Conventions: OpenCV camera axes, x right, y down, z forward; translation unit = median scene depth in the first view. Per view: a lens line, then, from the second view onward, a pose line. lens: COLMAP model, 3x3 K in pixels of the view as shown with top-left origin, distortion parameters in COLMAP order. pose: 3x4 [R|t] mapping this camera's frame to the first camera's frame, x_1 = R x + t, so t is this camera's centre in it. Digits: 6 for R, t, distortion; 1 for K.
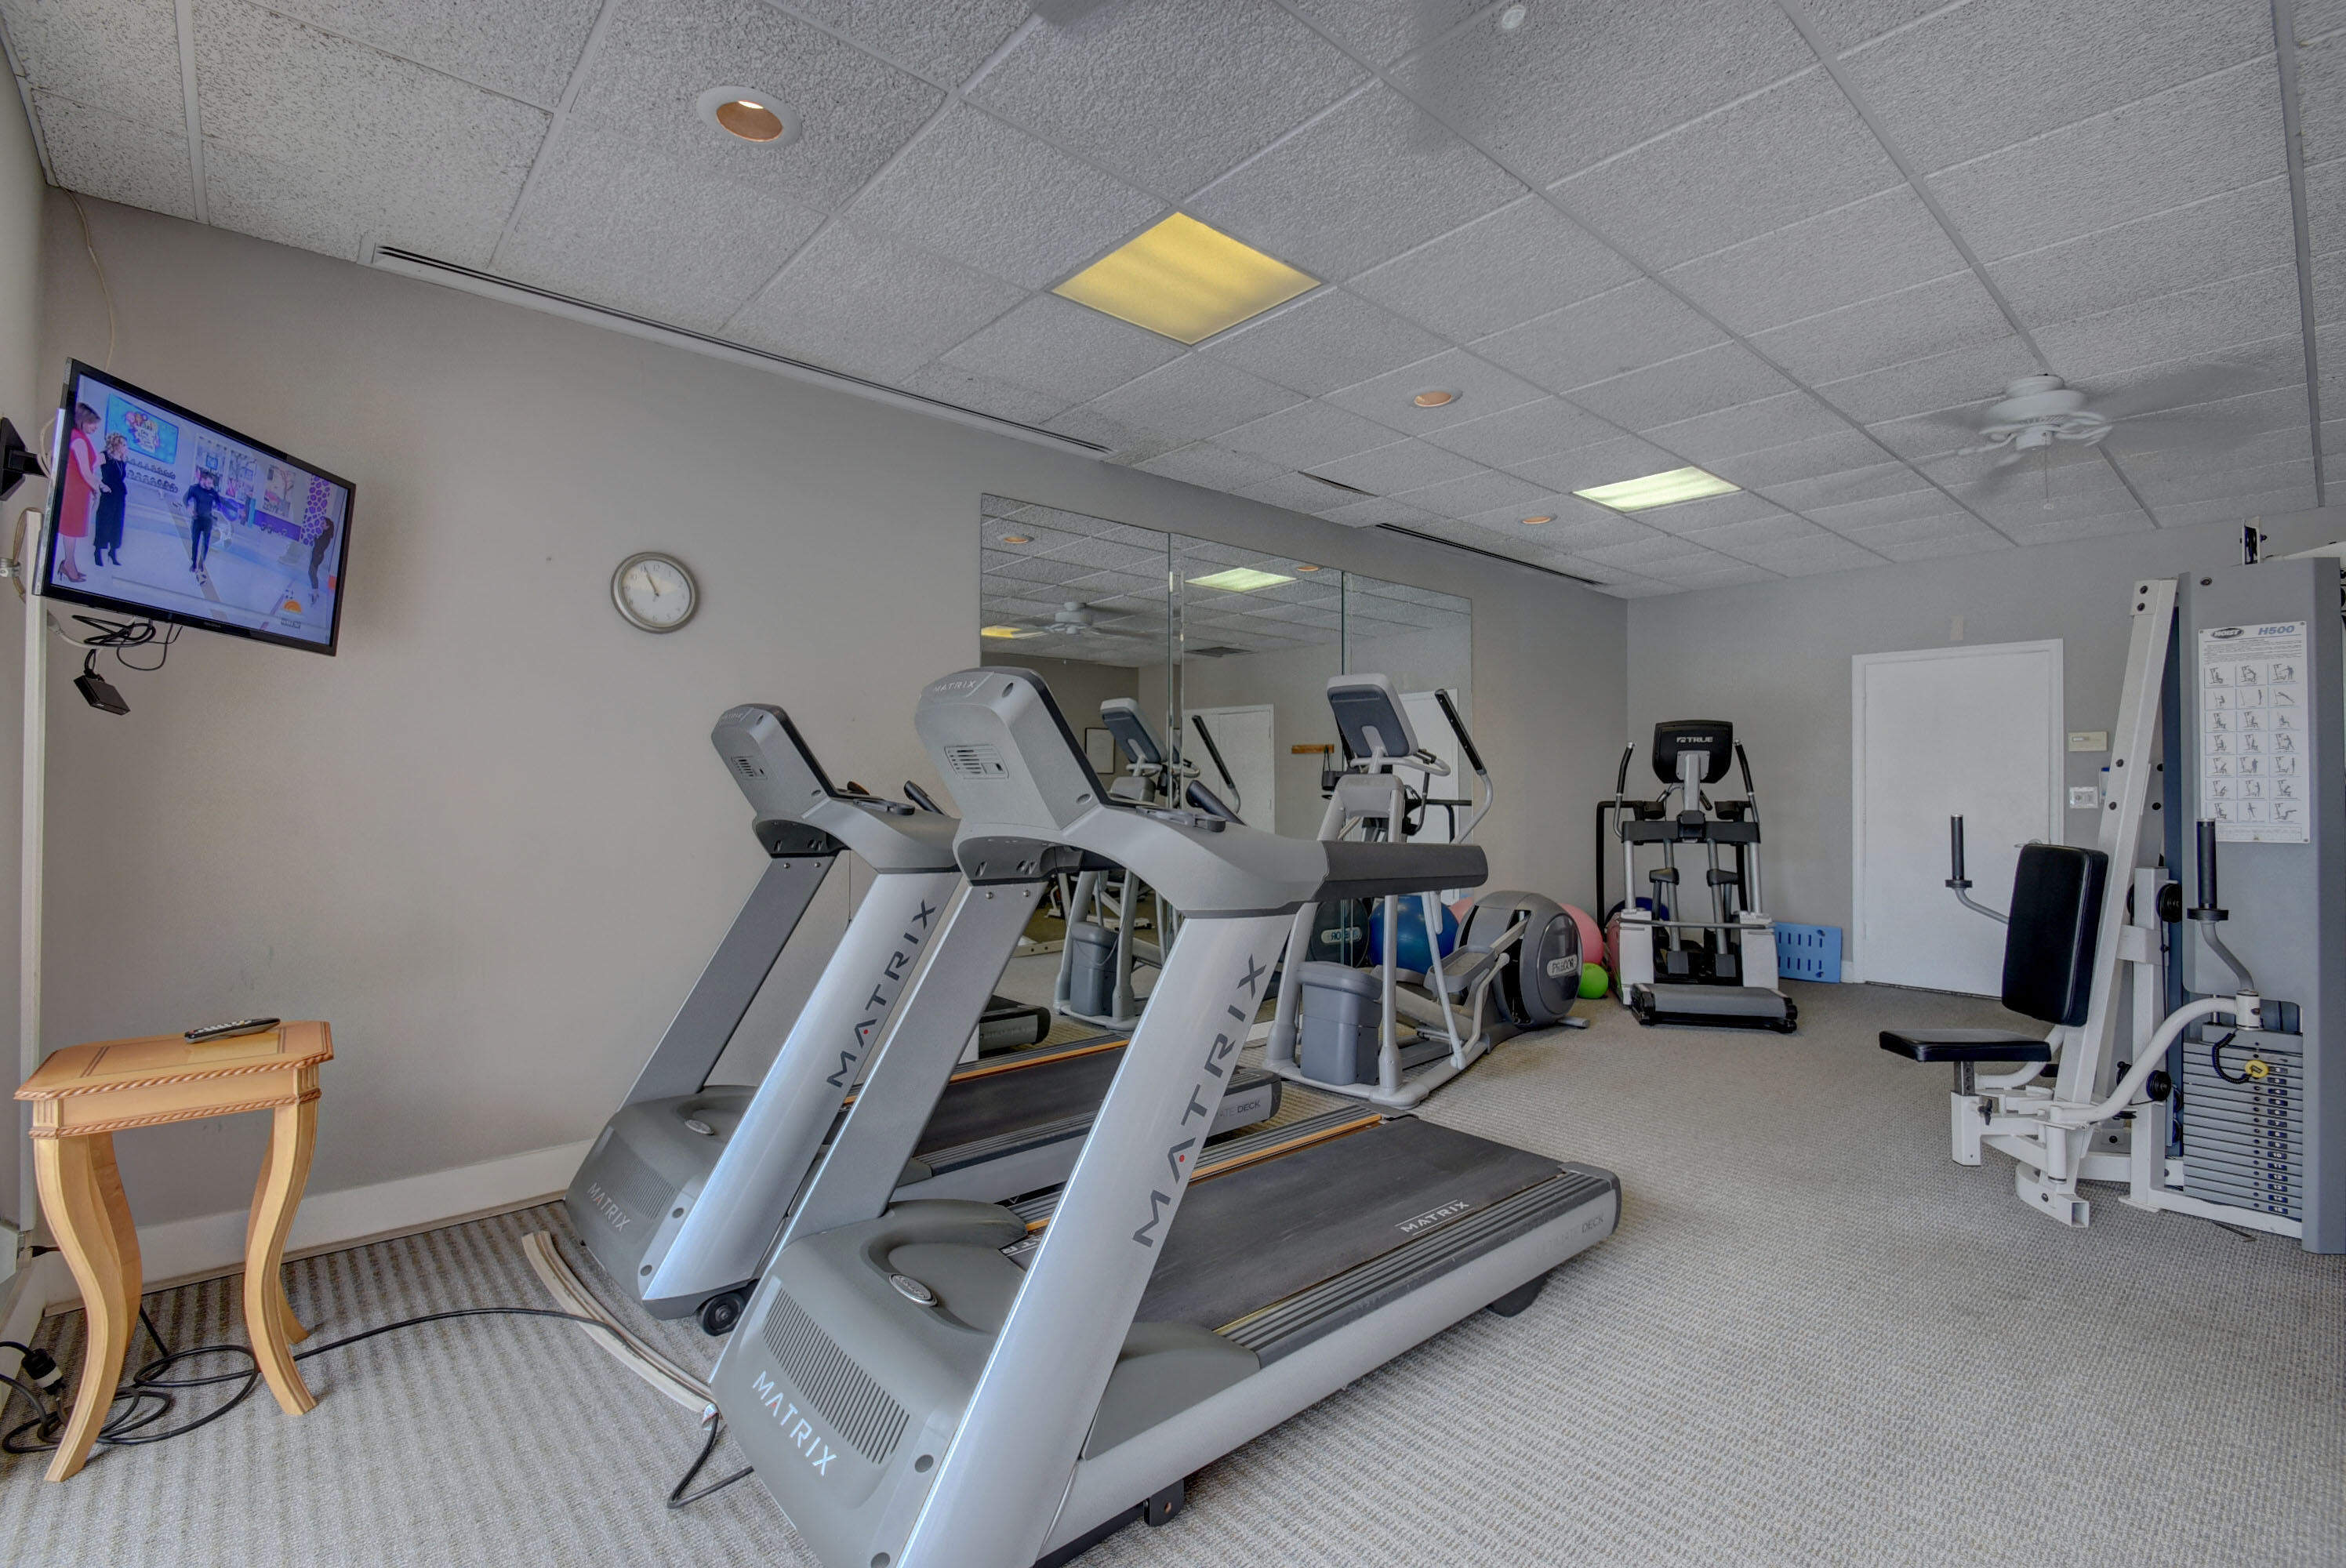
lens RADIAL K [[1050.5, 0, 1167.9], [0, 1050.5, 789.0], [0, 0, 1]] dist [-0.000766, -0.000295]
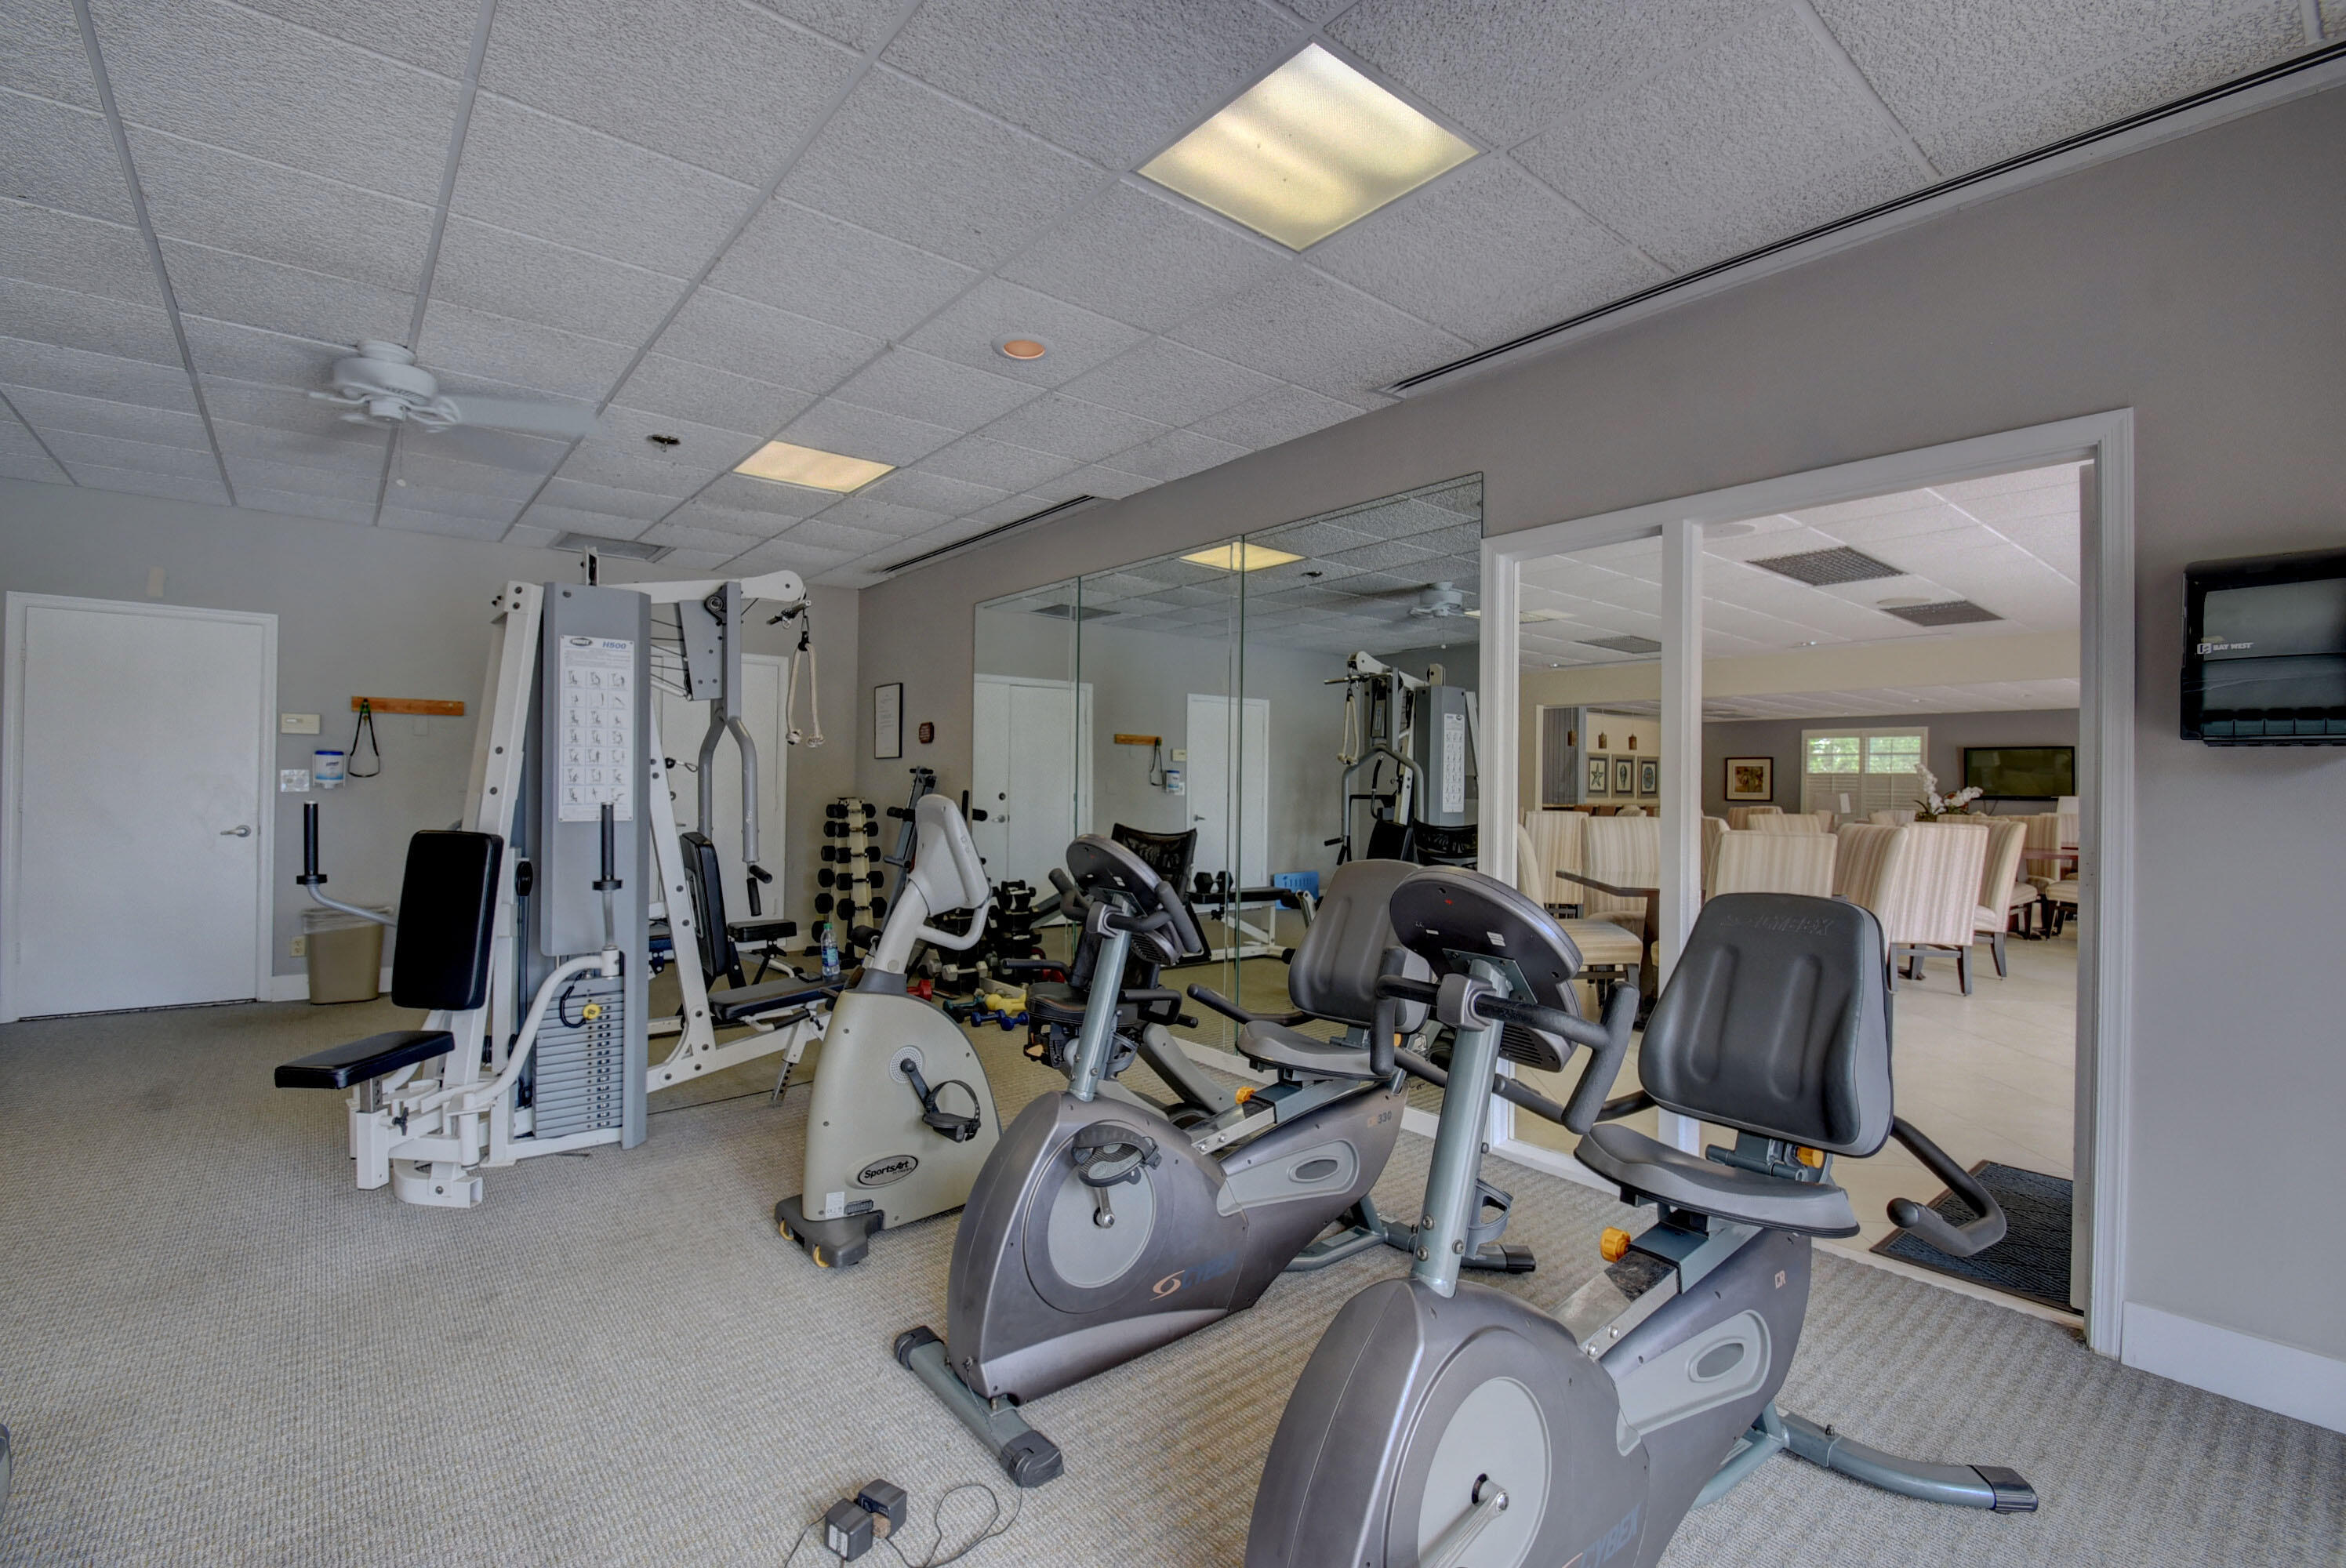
lens RADIAL K [[1035.1, 0, 1161.7], [0, 1035.1, 780.2], [0, 0, 1]] dist [-0.011573, -0.000388]
pose [[0.040151, 0.004952, 0.999181, -0.100566], [-0.014177, 0.999890, -0.004386, 0.000661], [-0.999093, -0.013990, 0.040217, 0.297835]]
